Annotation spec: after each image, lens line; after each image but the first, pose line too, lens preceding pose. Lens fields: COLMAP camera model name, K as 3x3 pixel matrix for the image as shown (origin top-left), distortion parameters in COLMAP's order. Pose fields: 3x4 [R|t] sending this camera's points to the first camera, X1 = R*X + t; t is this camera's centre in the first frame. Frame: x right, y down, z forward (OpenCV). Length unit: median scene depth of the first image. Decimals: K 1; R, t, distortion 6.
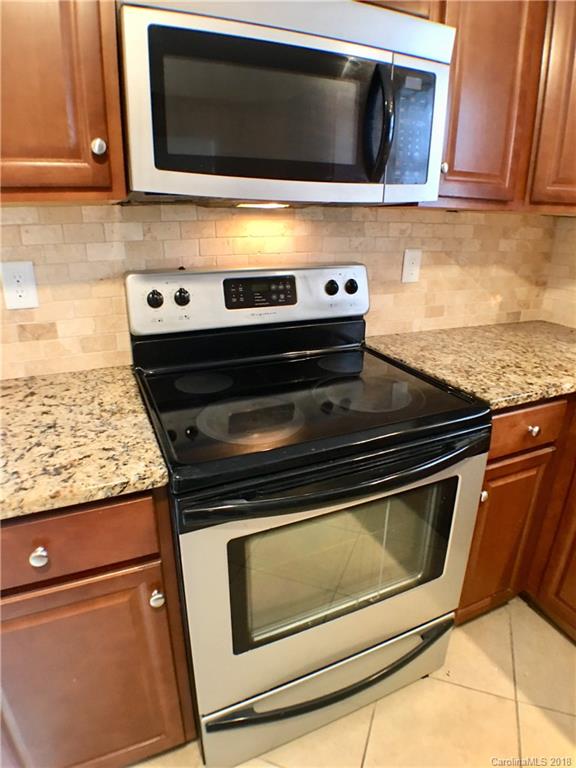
lens RADIAL K [[450.3, 0, 291.5], [0, 450.3, 379.5], [0, 0, 1]] dist [-0.079201, 0.001234]
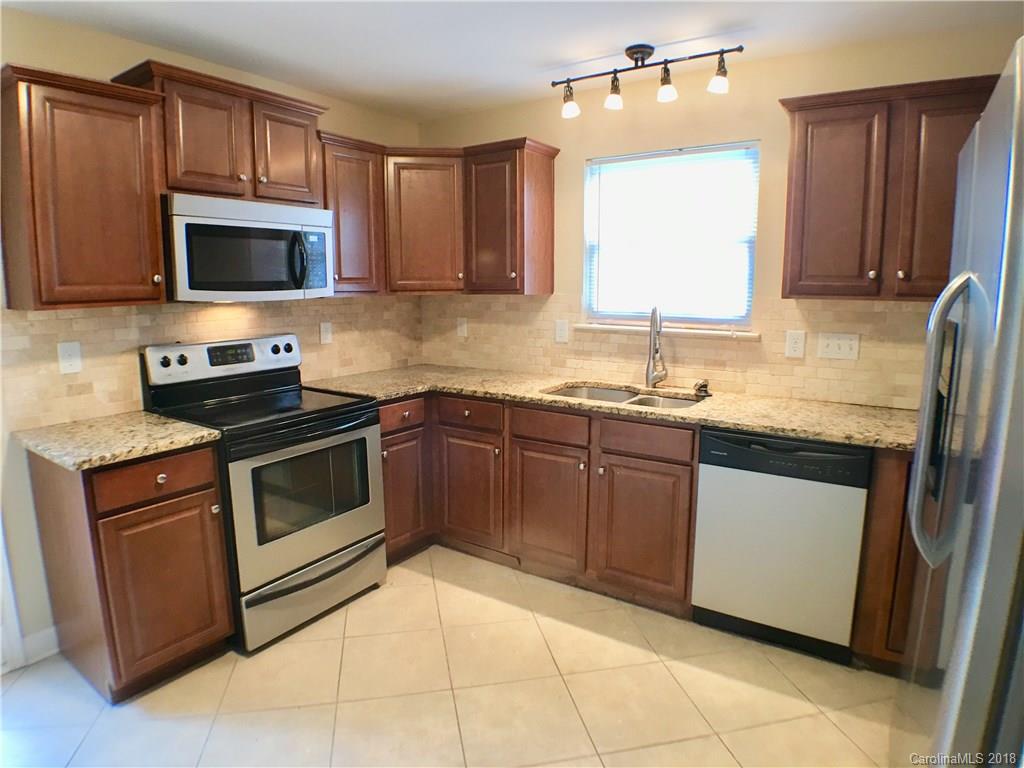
lens RADIAL K [[600.4, 0, 501.9], [0, 600.4, 379.6], [0, 0, 1]] dist [-0.079201, 0.001234]
pose [[0.860502, -0.094751, 0.500558, -0.298476], [0.186436, 0.972963, -0.136327, 0.350347], [-0.474107, 0.210632, 0.854902, -1.199886]]
